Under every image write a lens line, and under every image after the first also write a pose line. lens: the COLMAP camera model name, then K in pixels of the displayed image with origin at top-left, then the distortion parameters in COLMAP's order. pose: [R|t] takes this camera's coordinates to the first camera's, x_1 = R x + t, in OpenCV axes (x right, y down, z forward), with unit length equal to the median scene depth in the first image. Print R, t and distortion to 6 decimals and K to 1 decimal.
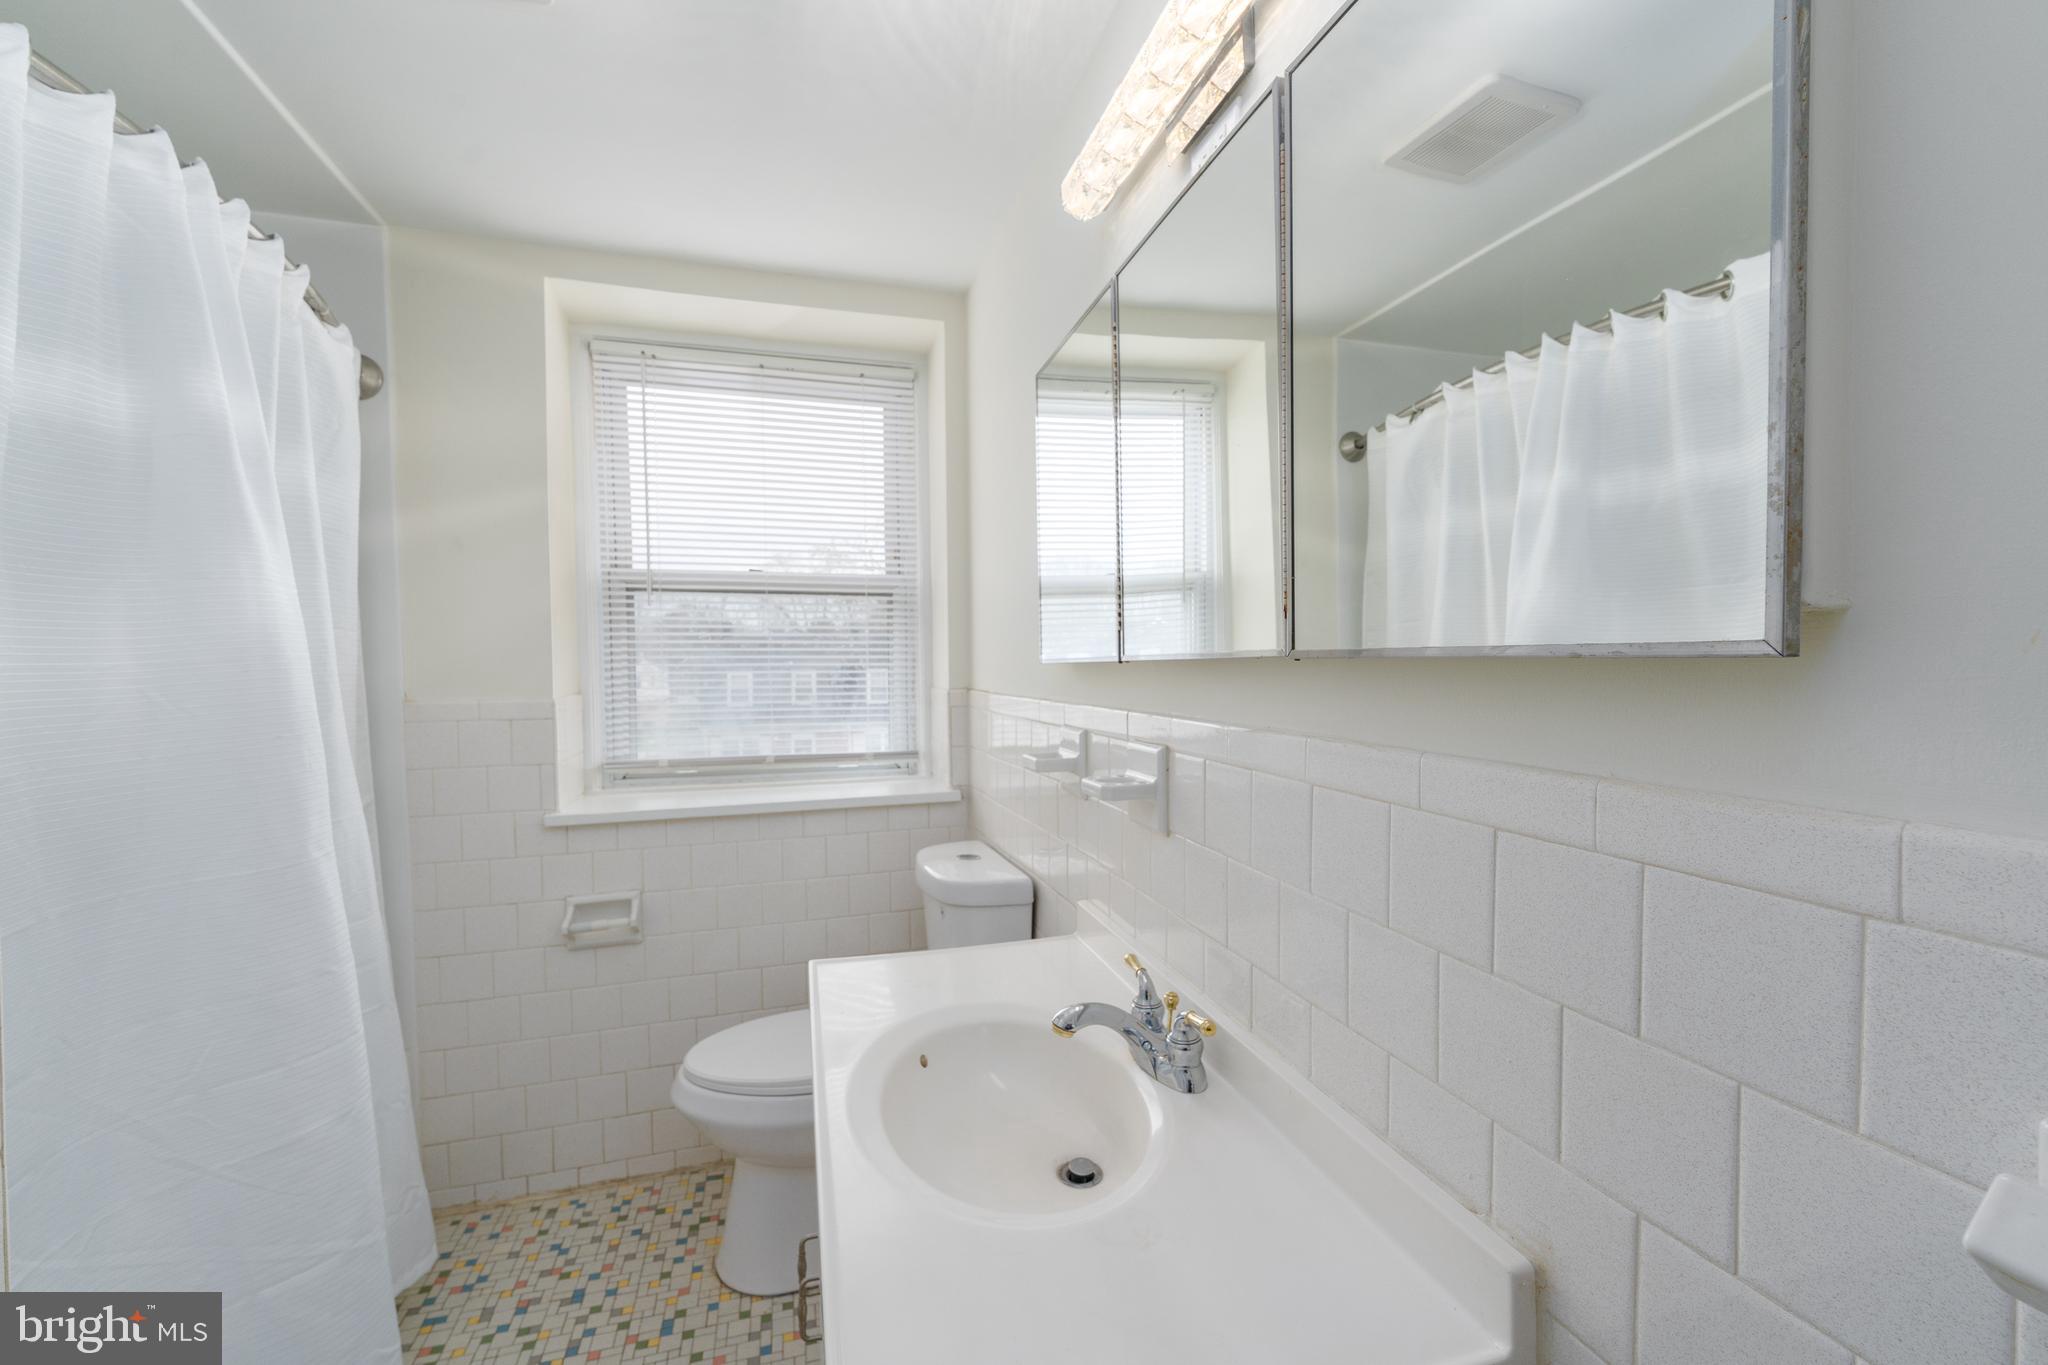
lens RADIAL K [[798.4, 0, 1024.0], [0, 798.4, 682.5], [0, 0, 1]] dist [0.002254, -0.000025]
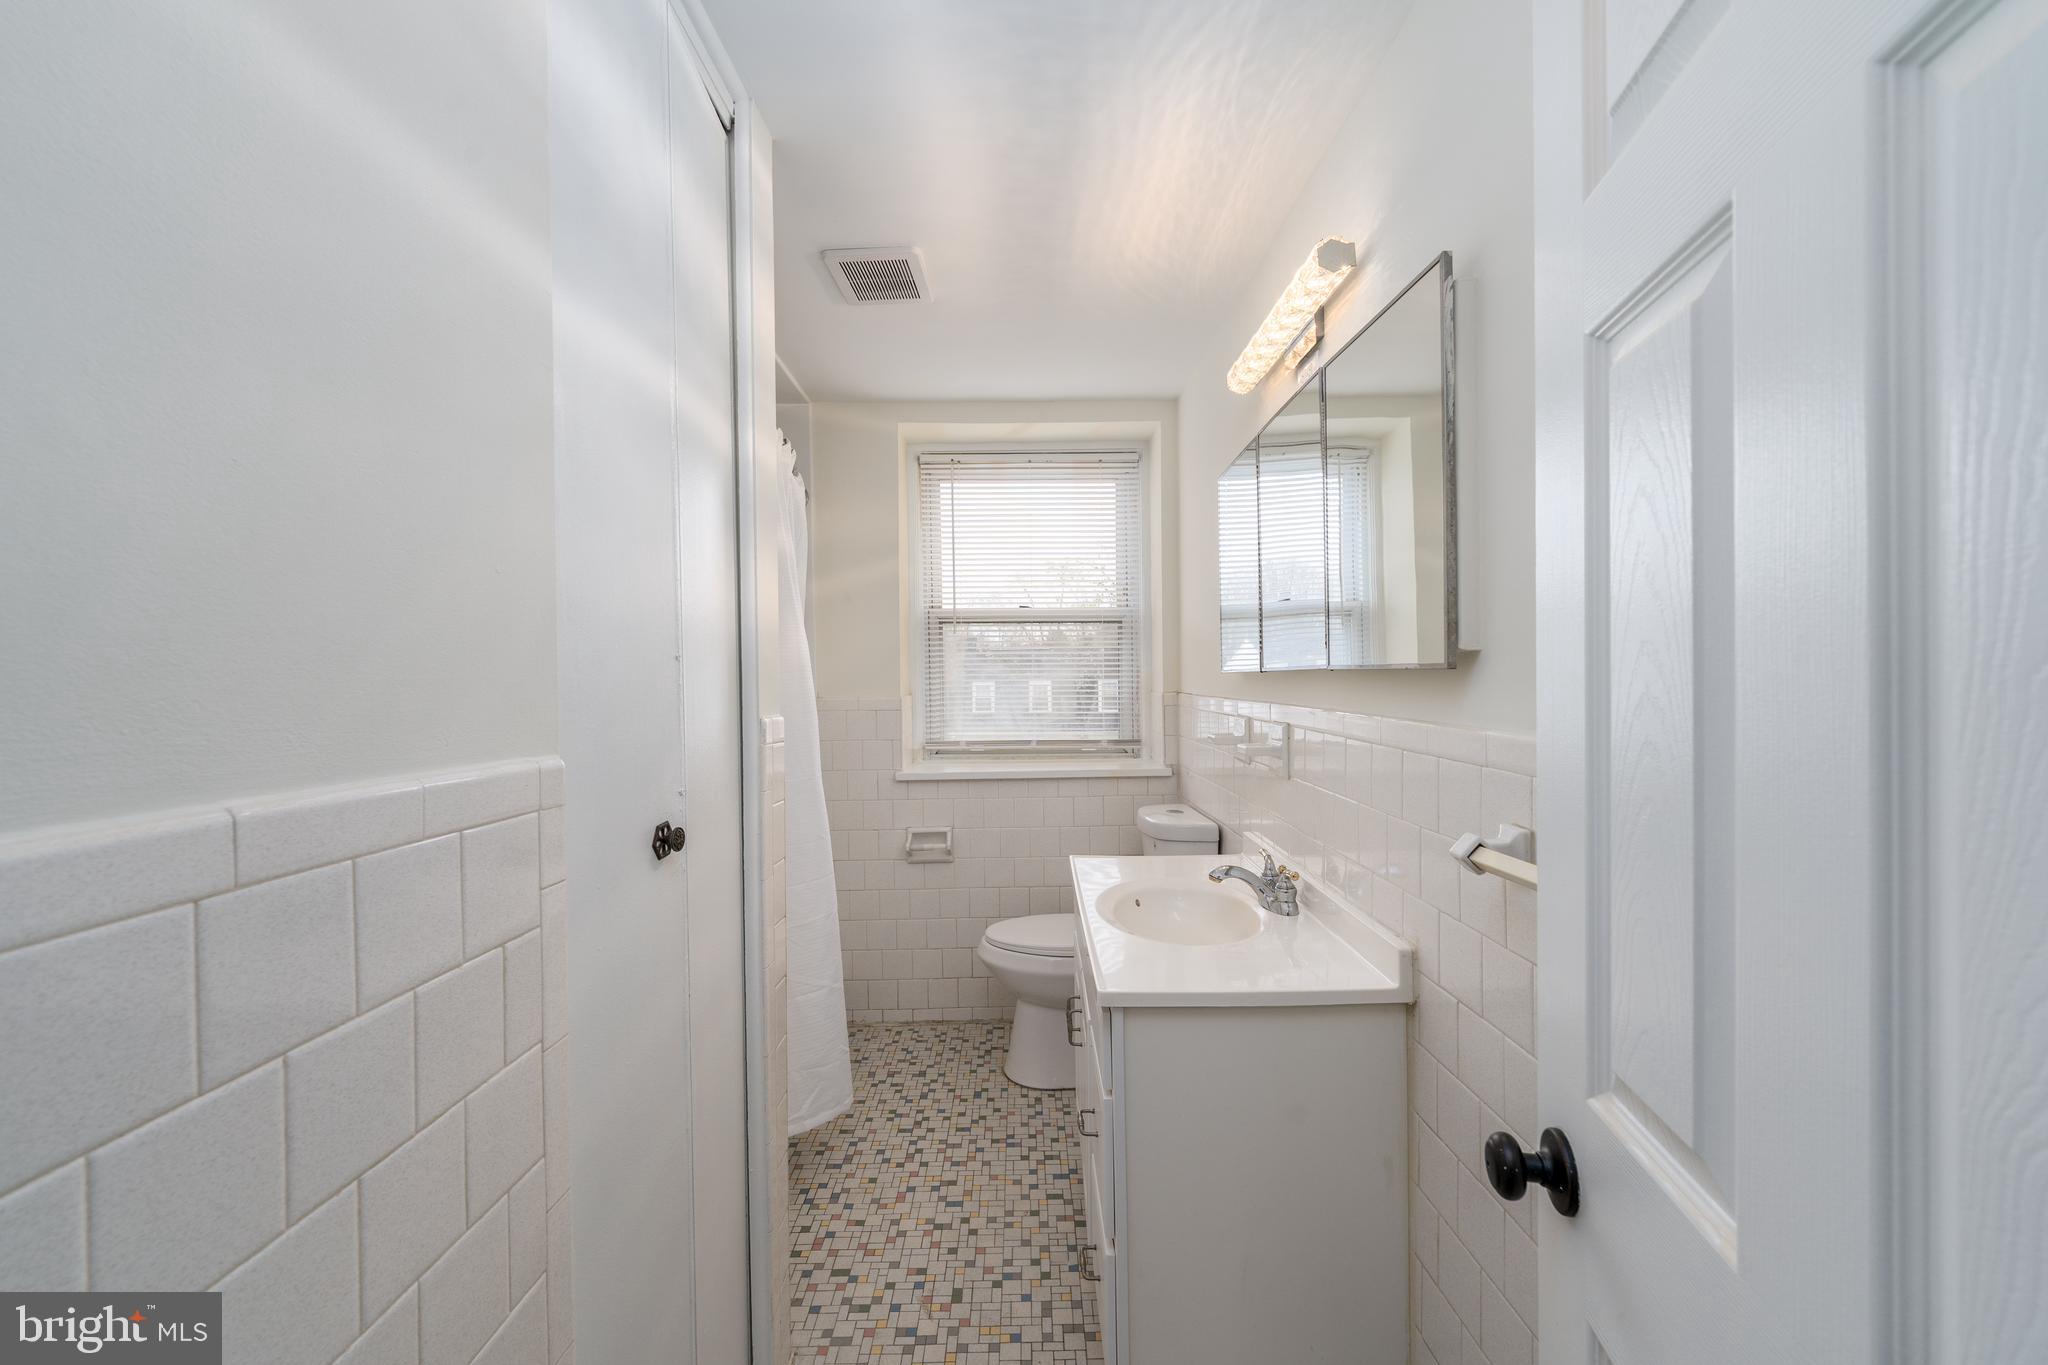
lens RADIAL K [[843.1, 0, 1009.9], [0, 843.1, 678.4], [0, 0, 1]] dist [0.001604, -0.000590]
pose [[0.956095, 0.000338, -0.293056, 0.084349], [-0.006021, 0.999811, -0.018491, 0.013413], [0.292994, 0.019443, 0.955916, -0.487656]]
